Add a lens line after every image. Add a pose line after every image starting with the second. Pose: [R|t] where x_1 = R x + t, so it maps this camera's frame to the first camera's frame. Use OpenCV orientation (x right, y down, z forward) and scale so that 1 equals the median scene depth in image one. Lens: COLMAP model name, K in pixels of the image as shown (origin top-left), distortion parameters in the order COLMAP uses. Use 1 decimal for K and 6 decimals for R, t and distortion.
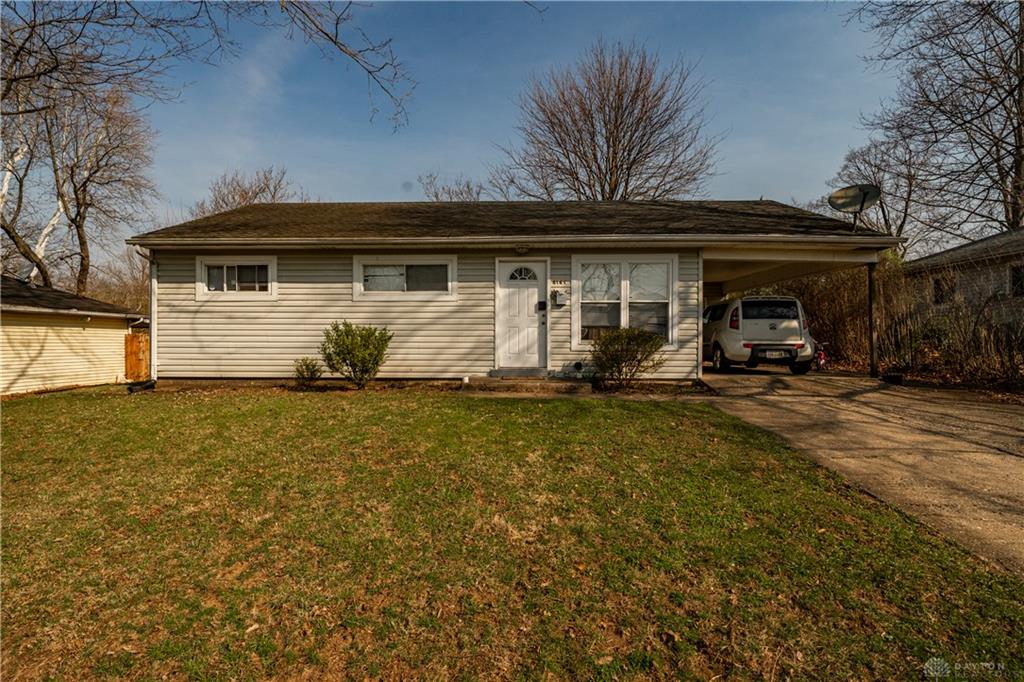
lens RADIAL K [[517.2, 0, 507.5], [0, 517.2, 339.5], [0, 0, 1]] dist [0.000290, 0.000948]
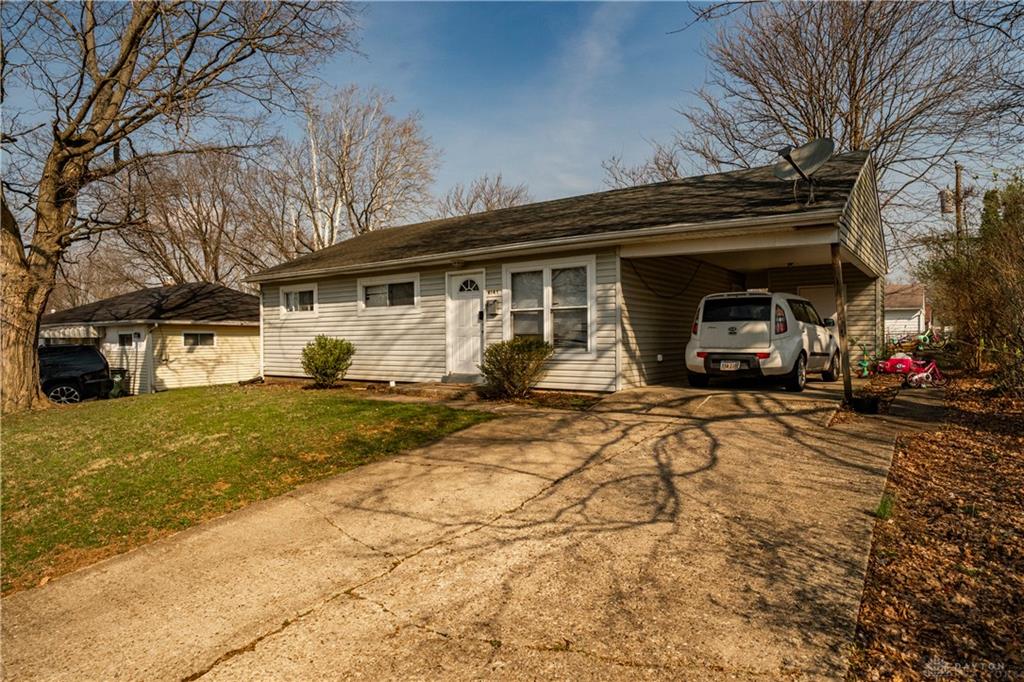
lens RADIAL K [[590.8, 0, 514.8], [0, 590.8, 348.8], [0, 0, 1]] dist [0.009619, 0.000306]
pose [[0.832744, -0.000388, -0.553657, 0.781593], [0.007353, 0.999919, 0.010360, -0.010098], [0.553609, -0.012698, 0.832680, 0.046753]]
